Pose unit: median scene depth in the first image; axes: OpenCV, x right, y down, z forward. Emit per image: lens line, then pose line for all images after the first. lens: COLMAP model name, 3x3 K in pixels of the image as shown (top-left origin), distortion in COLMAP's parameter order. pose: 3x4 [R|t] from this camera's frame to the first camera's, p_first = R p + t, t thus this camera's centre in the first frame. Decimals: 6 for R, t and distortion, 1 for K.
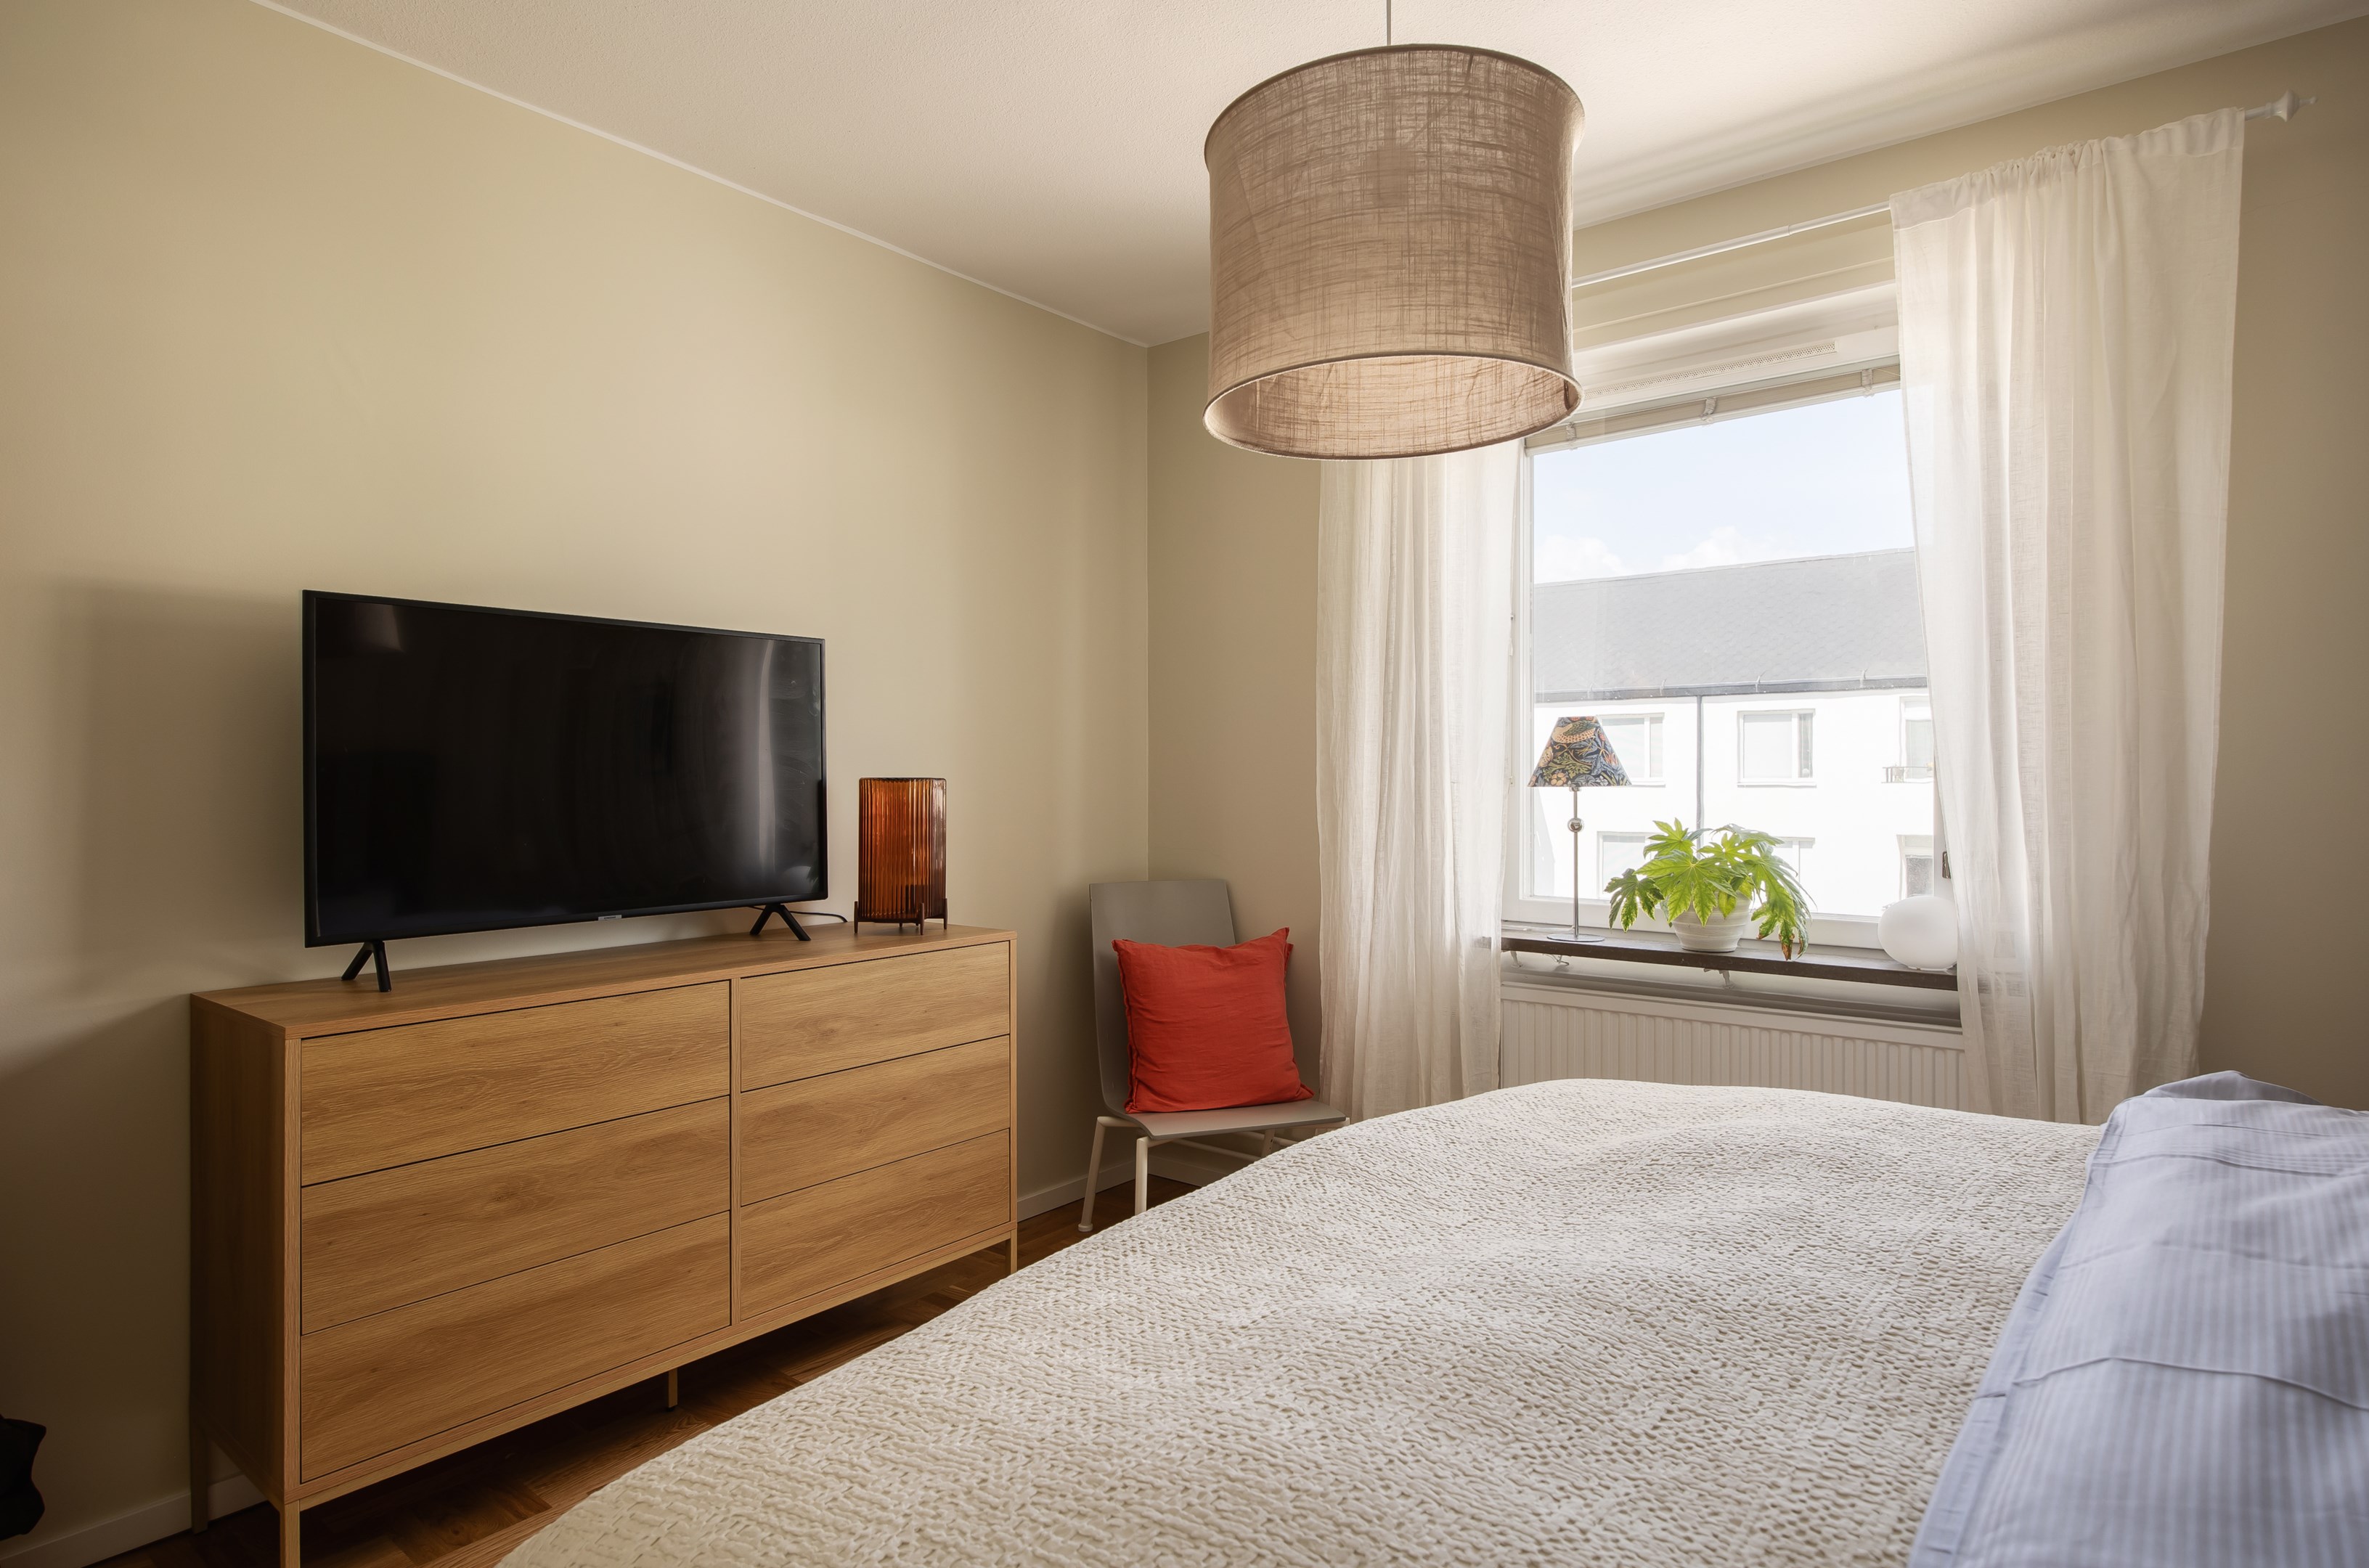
lens RADIAL K [[1261.4, 0, 1184.5], [0, 1261.4, 784.0], [0, 0, 1]] dist [0.001618, -0.011972]
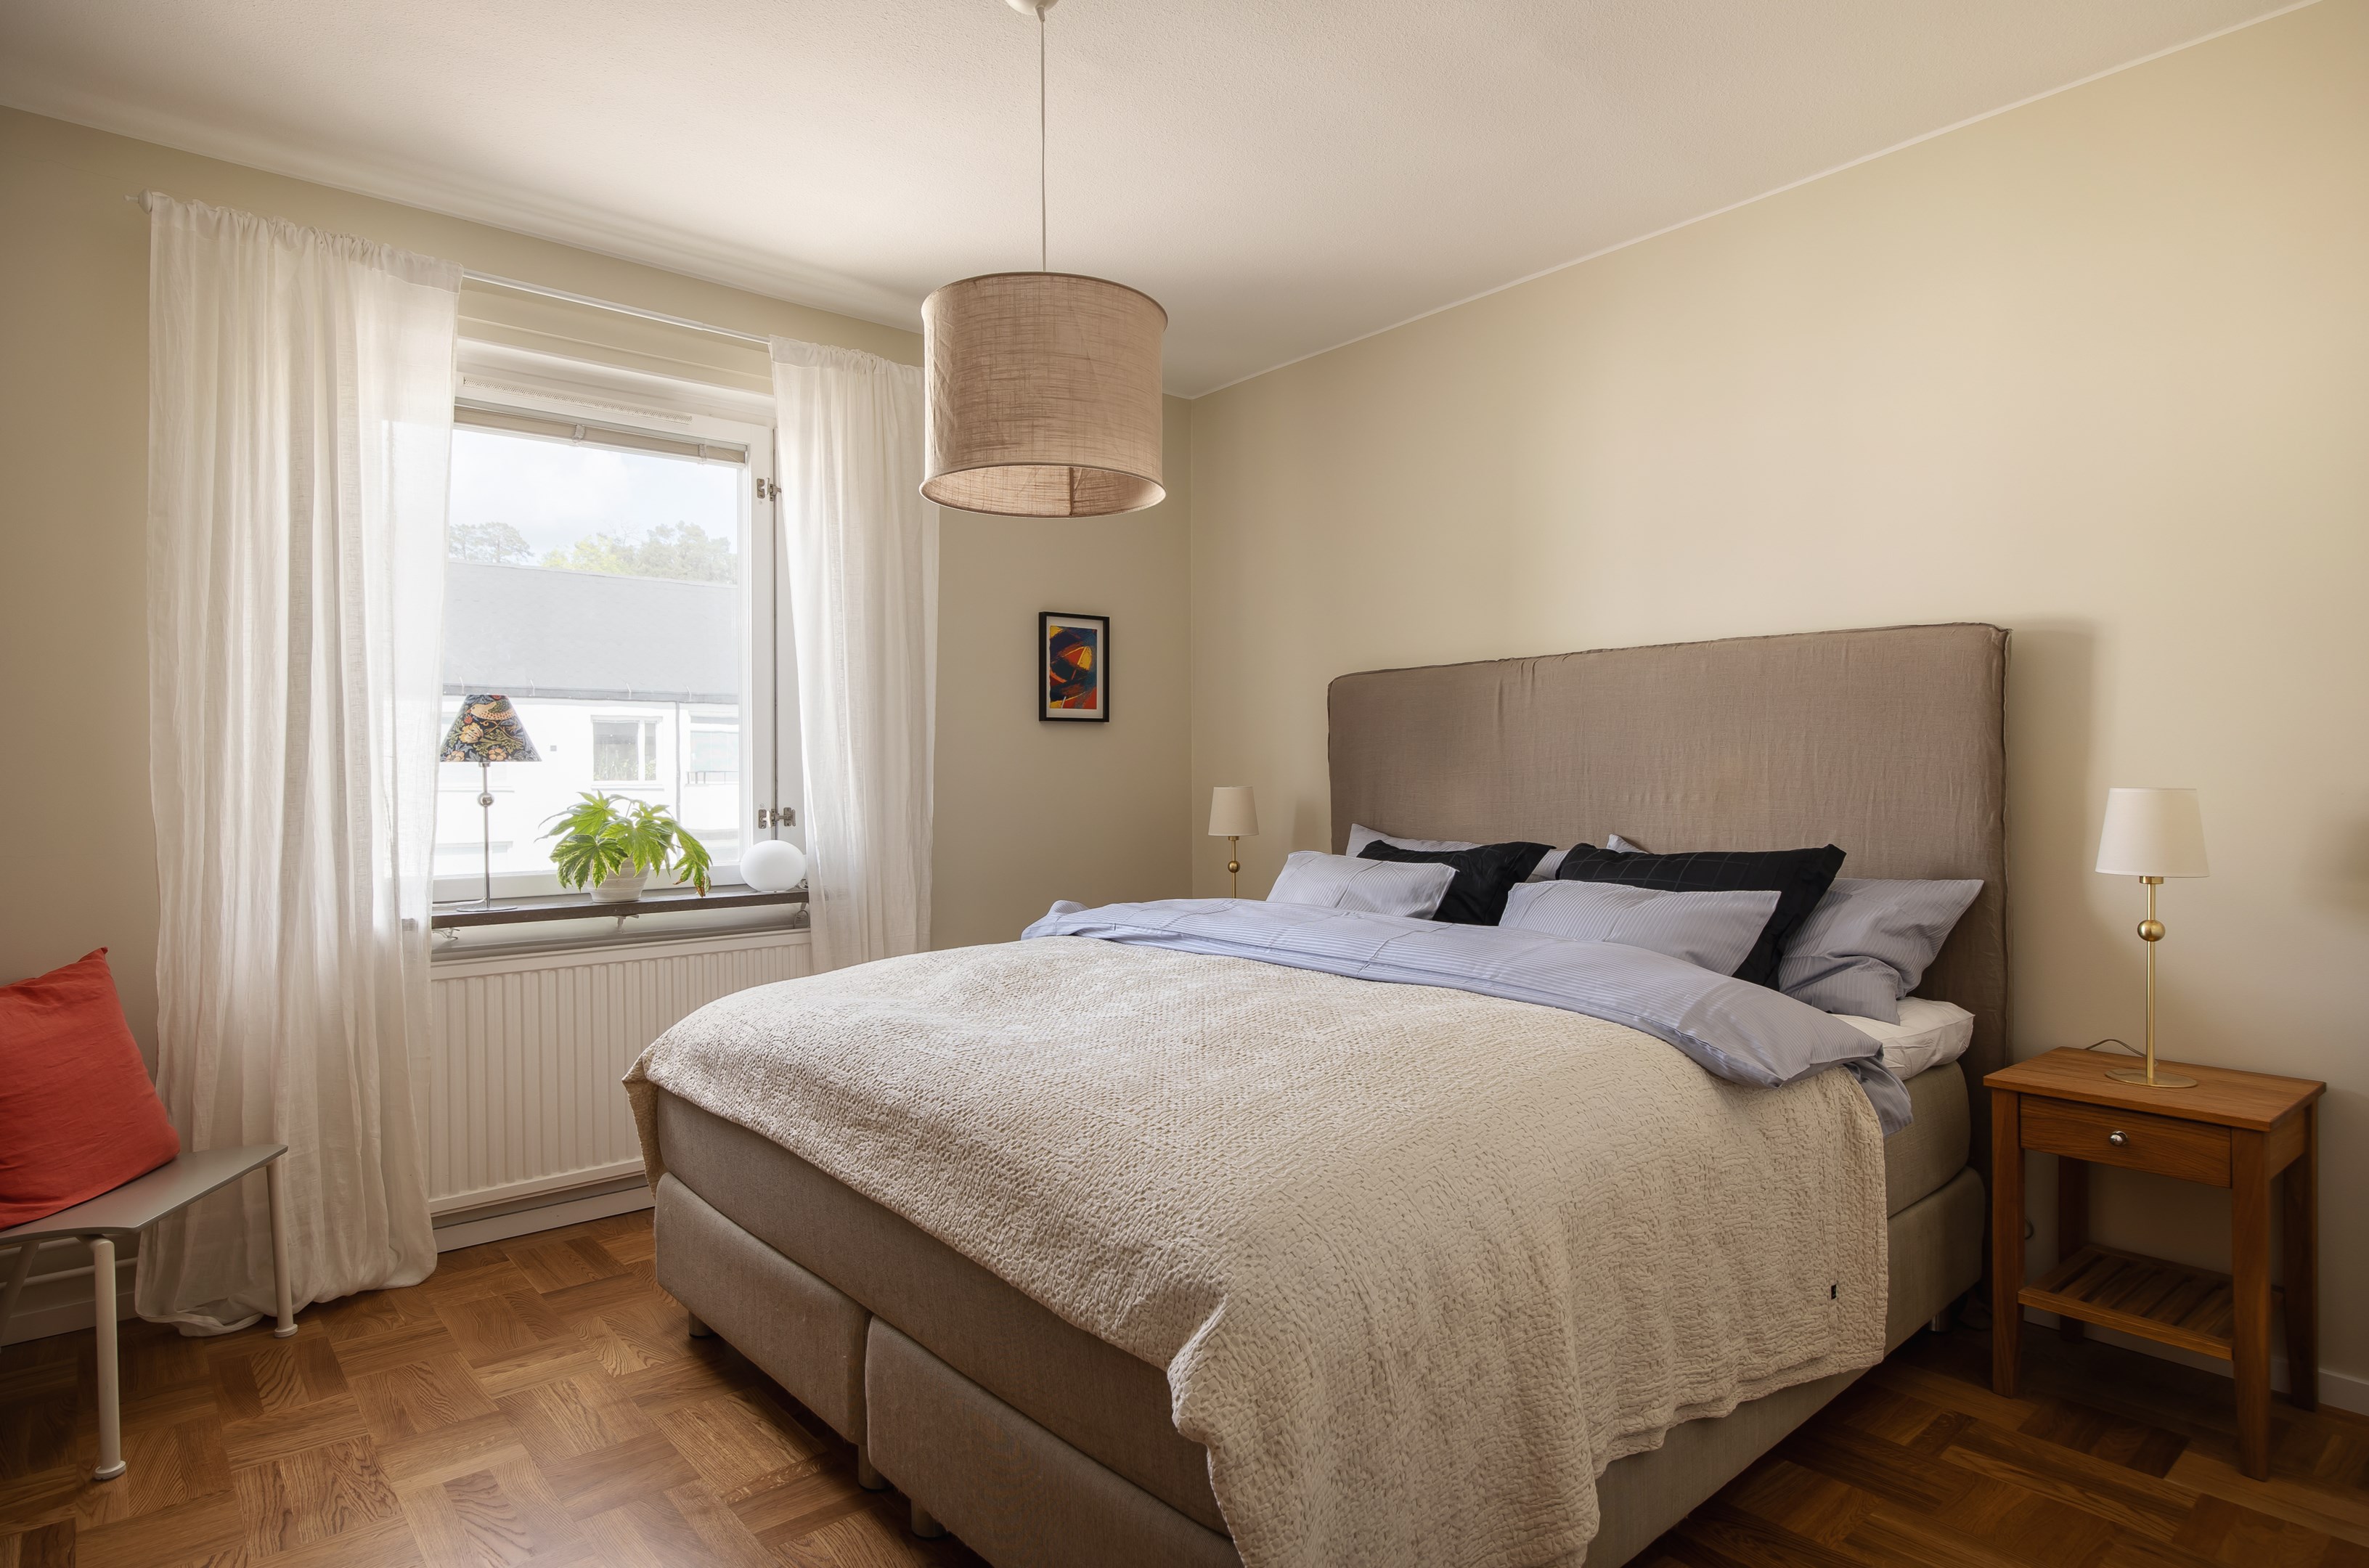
lens RADIAL K [[1261.4, 0, 1184.5], [0, 1261.4, 784.0], [0, 0, 1]] dist [0.001618, -0.011972]
pose [[0.187383, -0.000195, 0.982287, -0.613857], [0.019350, 0.999807, -0.003493, 0.035299], [-0.982096, 0.019662, 0.187351, 0.253893]]
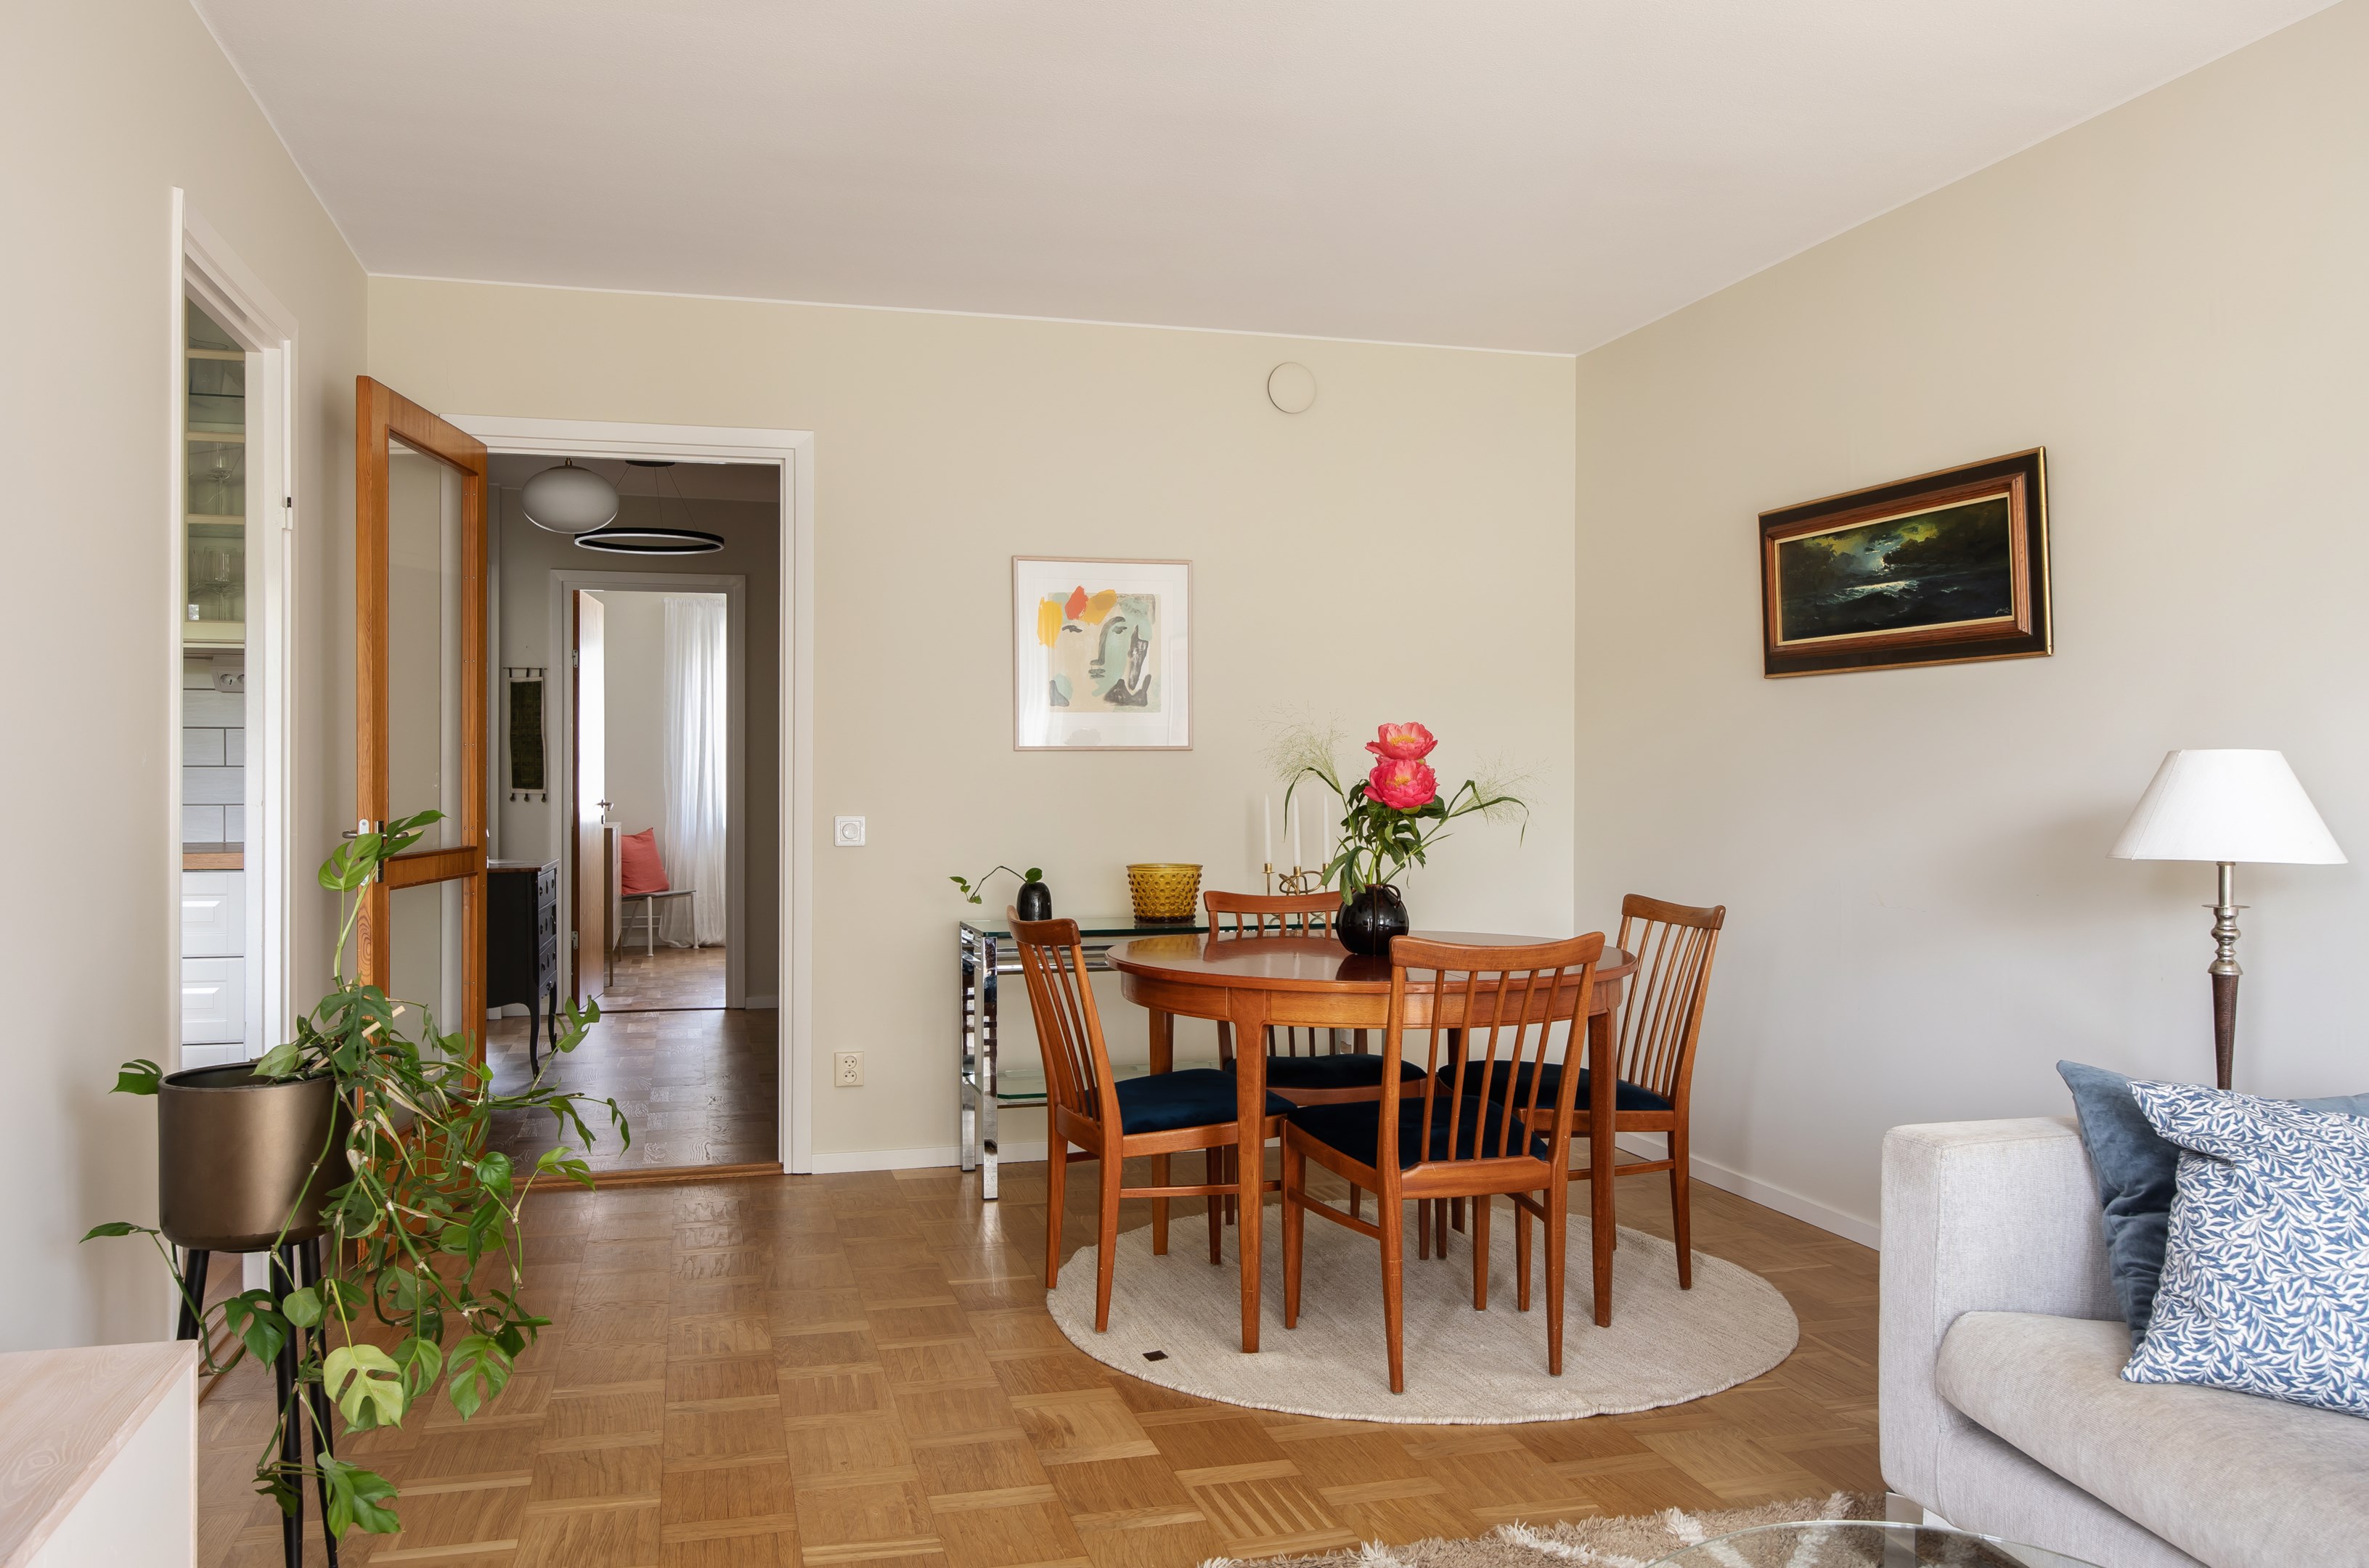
lens RADIAL K [[1810.3, 0, 1184.5], [0, 1810.3, 784.0], [0, 0, 1]] dist [-0.005024, 0.000575]
pose [[0.596678, 0.001073, 0.802480, -2.515655], [0.006864, 0.999956, -0.006441, 0.065316], [-0.802452, 0.009352, 0.596644, -2.317598]]
